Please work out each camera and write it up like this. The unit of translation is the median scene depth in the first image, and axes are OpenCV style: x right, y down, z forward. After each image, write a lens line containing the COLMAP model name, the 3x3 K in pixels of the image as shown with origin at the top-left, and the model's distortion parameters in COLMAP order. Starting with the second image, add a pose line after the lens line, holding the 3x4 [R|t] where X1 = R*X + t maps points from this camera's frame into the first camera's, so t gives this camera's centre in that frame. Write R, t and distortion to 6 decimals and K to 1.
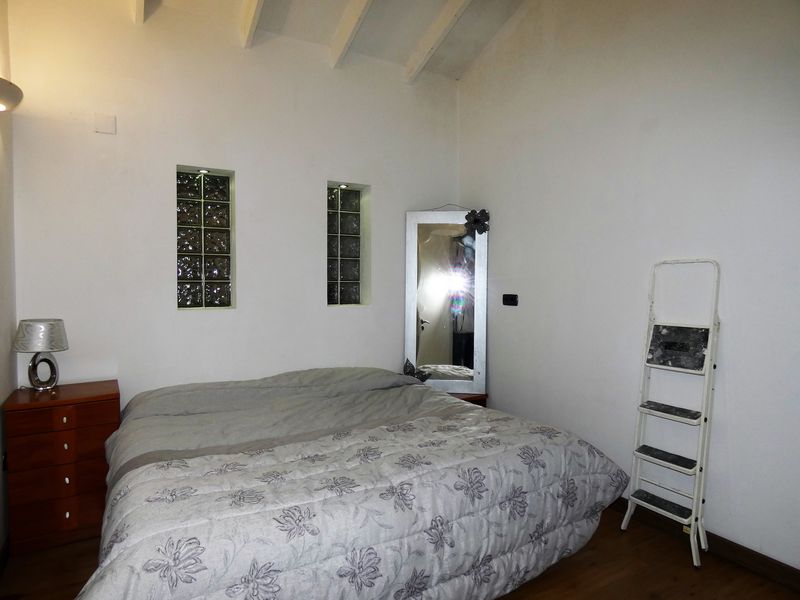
lens RADIAL K [[483.0, 0, 398.6], [0, 483.0, 297.2], [0, 0, 1]] dist [-0.012895, 0.001090]
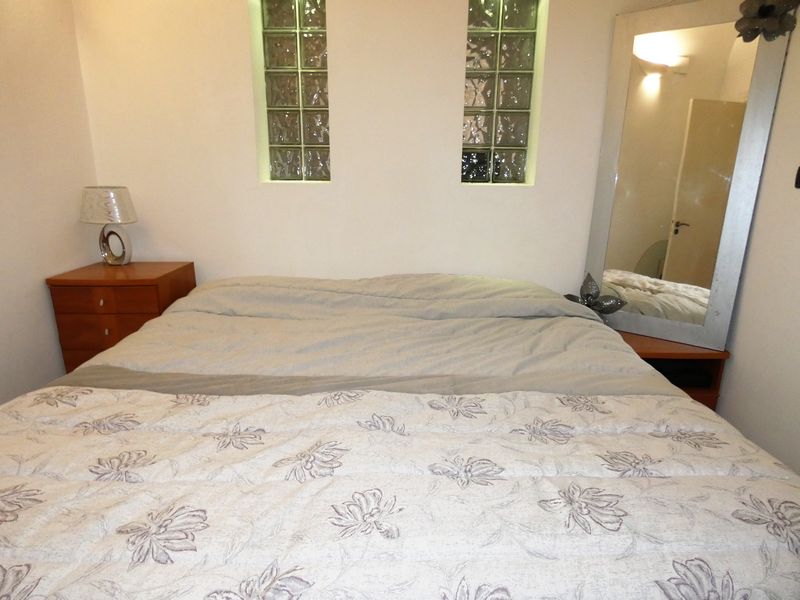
lens RADIAL K [[483.0, 0, 398.6], [0, 483.0, 297.2], [0, 0, 1]] dist [-0.012895, 0.001090]
pose [[0.858505, 0.134027, -0.494980, 0.158841], [-0.025772, 0.975298, 0.219383, 0.034175], [0.512156, -0.175585, 0.840753, 0.445116]]
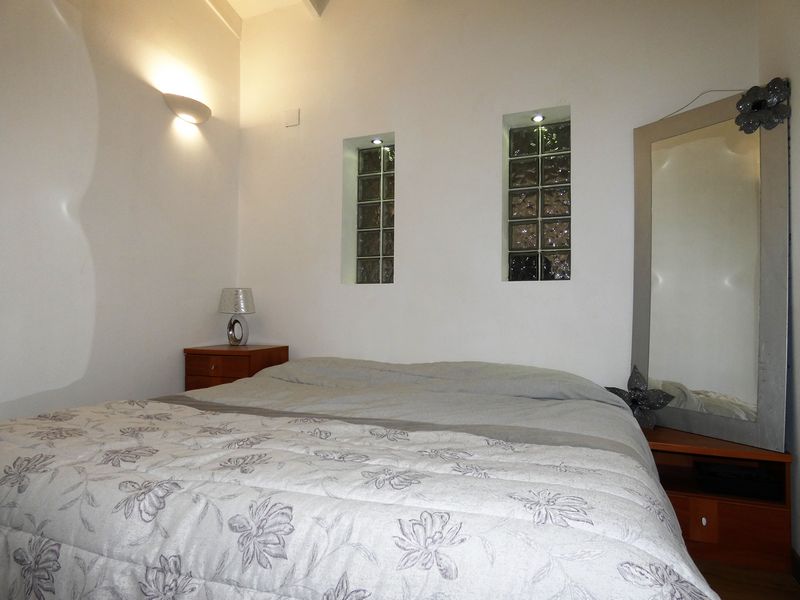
lens RADIAL K [[483.0, 0, 398.6], [0, 483.0, 297.2], [0, 0, 1]] dist [-0.012895, 0.001090]
pose [[0.622322, -0.015479, -0.782608, 0.416850], [-0.027554, 0.998752, -0.041665, 0.098239], [0.782276, 0.047493, 0.621119, 0.500855]]
